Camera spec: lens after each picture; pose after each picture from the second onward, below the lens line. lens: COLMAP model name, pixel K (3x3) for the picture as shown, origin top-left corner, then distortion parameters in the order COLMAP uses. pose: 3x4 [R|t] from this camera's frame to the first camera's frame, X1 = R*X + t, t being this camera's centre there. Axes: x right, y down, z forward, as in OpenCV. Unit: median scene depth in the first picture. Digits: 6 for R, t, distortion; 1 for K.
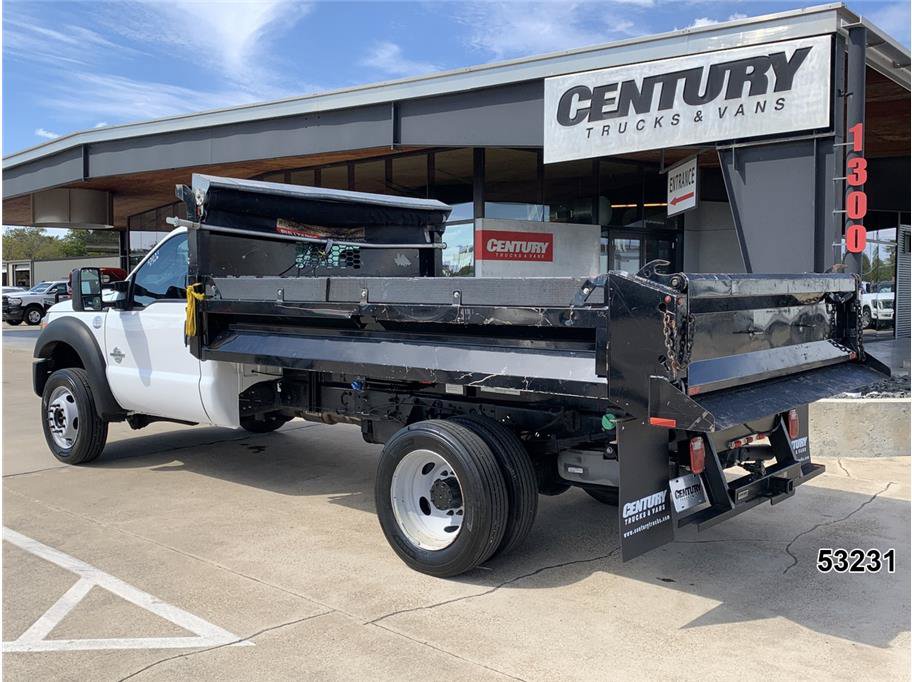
lens RADIAL K [[904.6, 0, 456.0], [0, 904.6, 341.0], [0, 0, 1]] dist [0.084962, -0.224978]
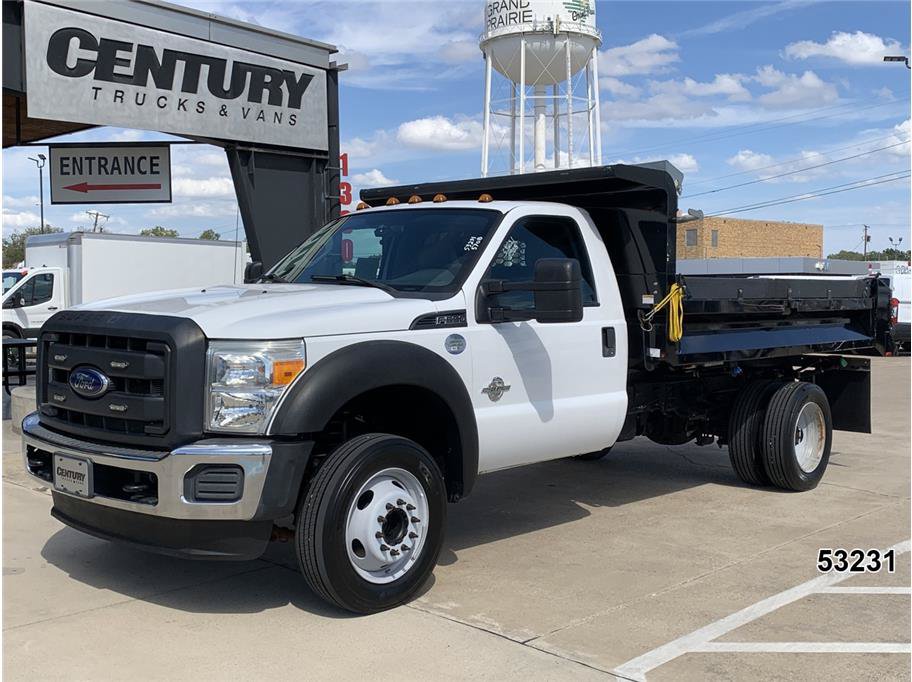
lens RADIAL K [[1020.8, 0, 456.0], [0, 1020.8, 341.0], [0, 0, 1]] dist [0.114008, -0.323719]
pose [[0.040072, -0.048368, 0.998025, -0.825952], [0.061099, 0.997077, 0.045869, -0.040902], [-0.997327, 0.059141, 0.042911, 0.737552]]
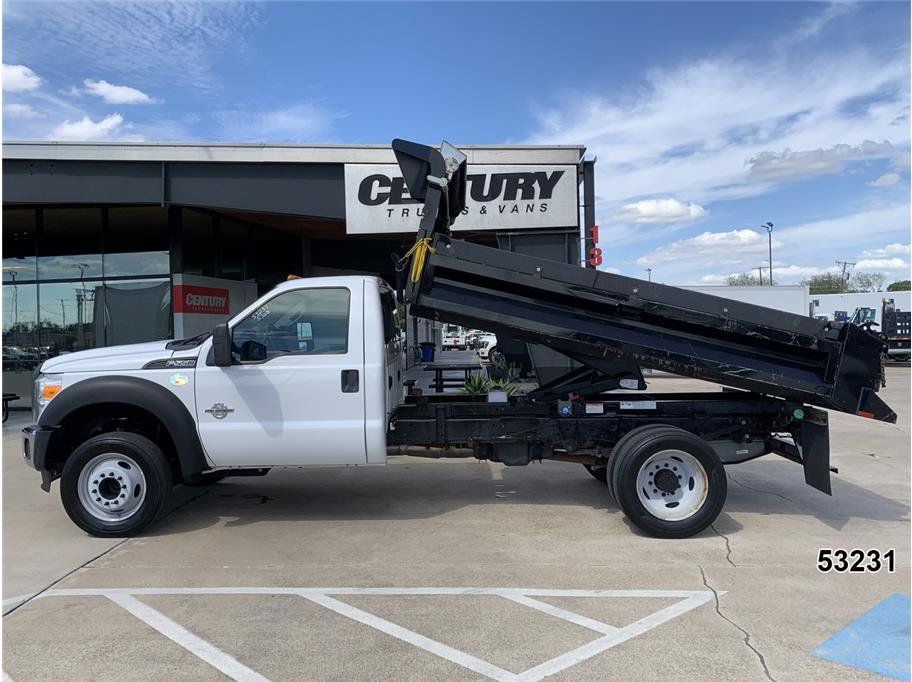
lens RADIAL K [[785.3, 0, 456.0], [0, 785.3, 341.0], [0, 0, 1]] dist [0.057695, -0.003986]
pose [[0.767861, -0.020449, 0.640290, -0.535548], [0.054719, 0.997931, -0.033750, -0.012330], [-0.638276, 0.060951, 0.767391, 0.133703]]
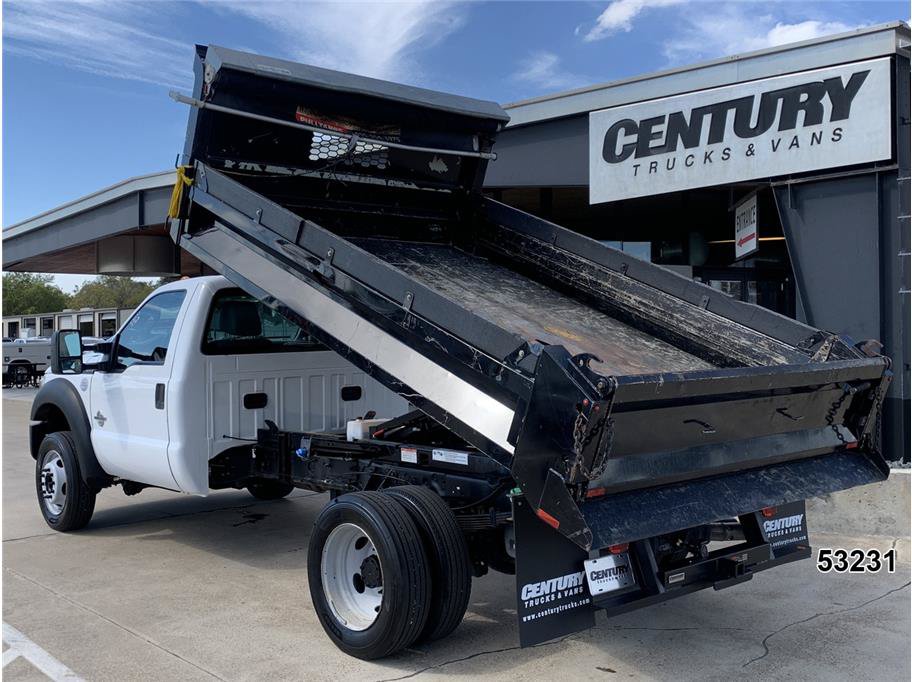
lens RADIAL K [[1020.8, 0, 456.0], [0, 1020.8, 341.0], [0, 0, 1]] dist [0.114008, -0.323719]
pose [[0.991912, -0.008036, -0.126673, 0.107358], [0.001700, 0.998745, -0.050048, -0.008678], [0.126916, 0.049428, 0.990681, -0.032359]]
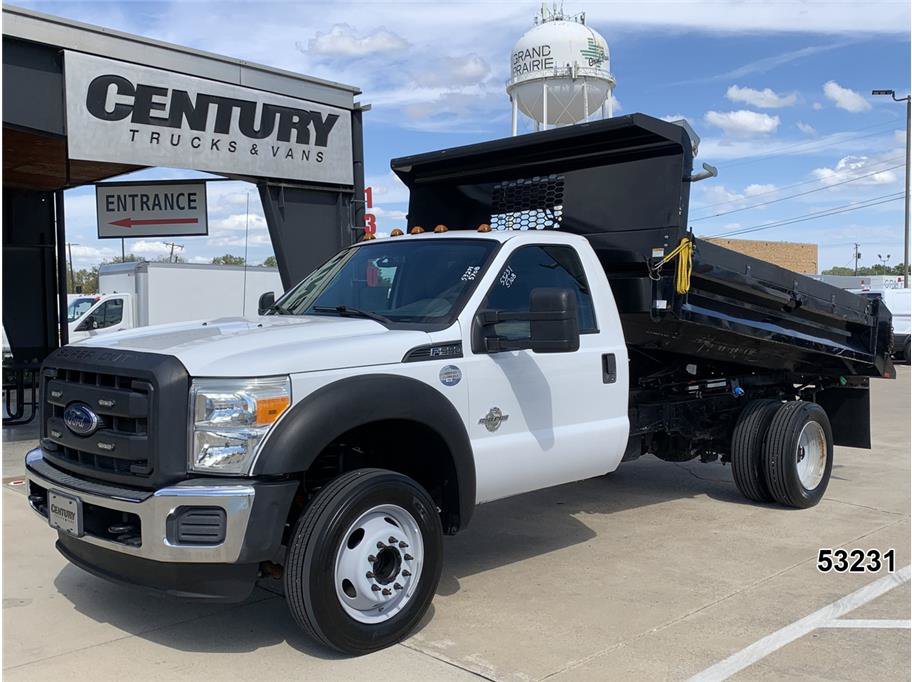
lens RADIAL K [[904.6, 0, 456.0], [0, 904.6, 341.0], [0, 0, 1]] dist [0.084962, -0.224978]
pose [[0.076353, -0.037310, 0.996383, -0.761111], [0.073526, 0.996790, 0.031691, -0.047345], [-0.994366, 0.070840, 0.078851, 0.719943]]
